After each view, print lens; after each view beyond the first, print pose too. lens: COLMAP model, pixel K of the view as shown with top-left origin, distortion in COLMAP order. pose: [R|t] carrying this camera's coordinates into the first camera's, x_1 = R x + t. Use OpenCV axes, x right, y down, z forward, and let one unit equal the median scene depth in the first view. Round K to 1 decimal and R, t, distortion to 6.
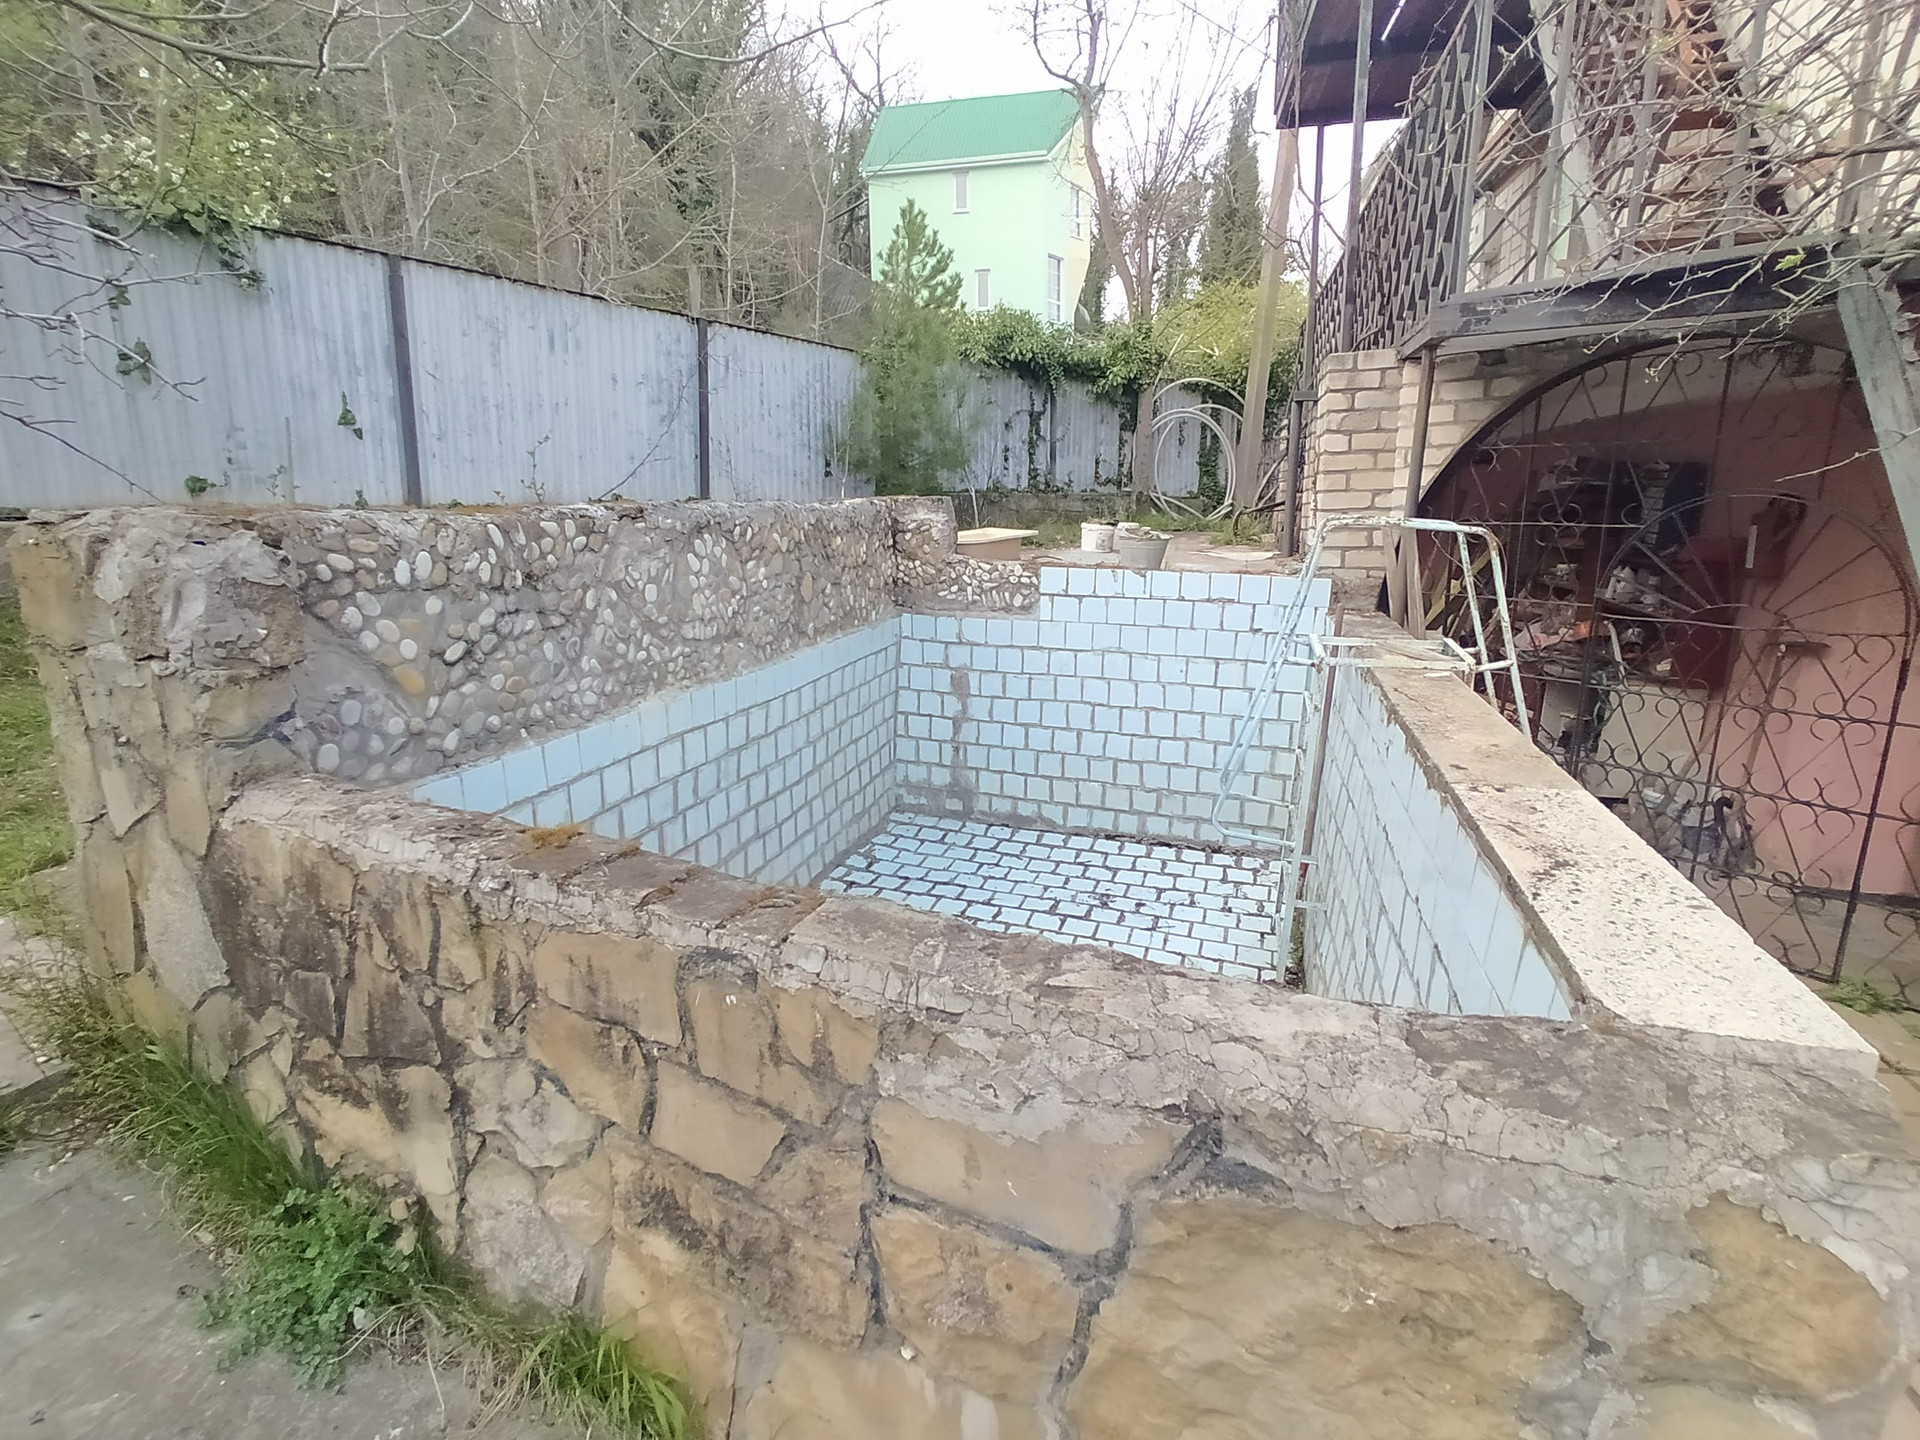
lens RADIAL K [[946.6, 0, 960.0], [0, 946.6, 720.0], [0, 0, 1]] dist [-0.016003, 0.000034]
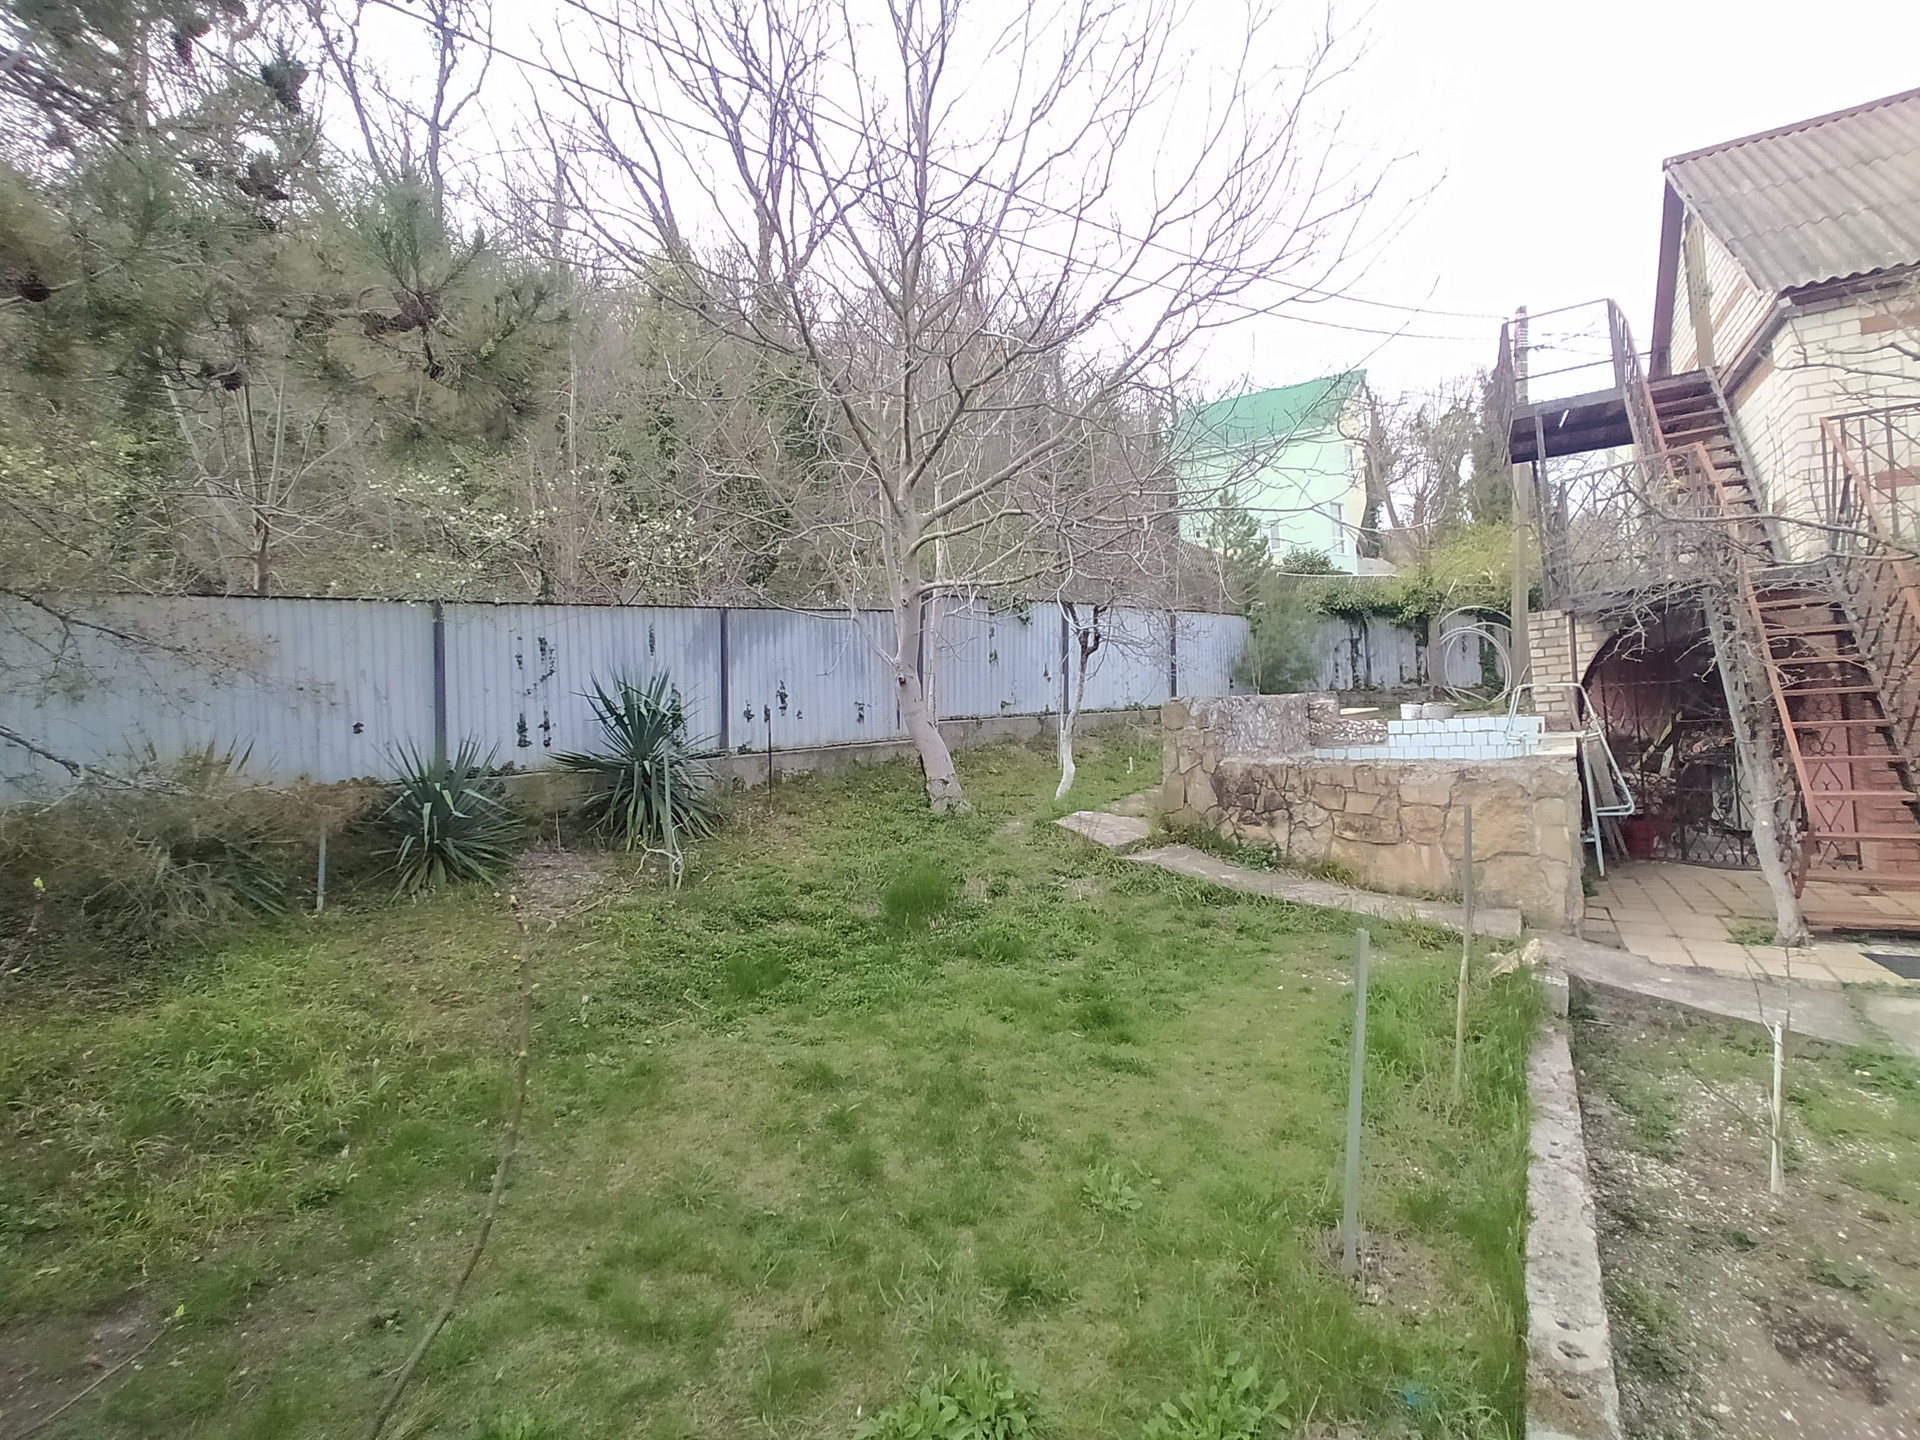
lens RADIAL K [[946.6, 0, 960.0], [0, 946.6, 720.0], [0, 0, 1]] dist [-0.016003, 0.000034]
pose [[0.958809, -0.054910, -0.278695, -0.140122], [-0.009647, 0.974277, -0.225146, 0.182029], [0.283889, 0.218560, 0.933616, -0.700433]]
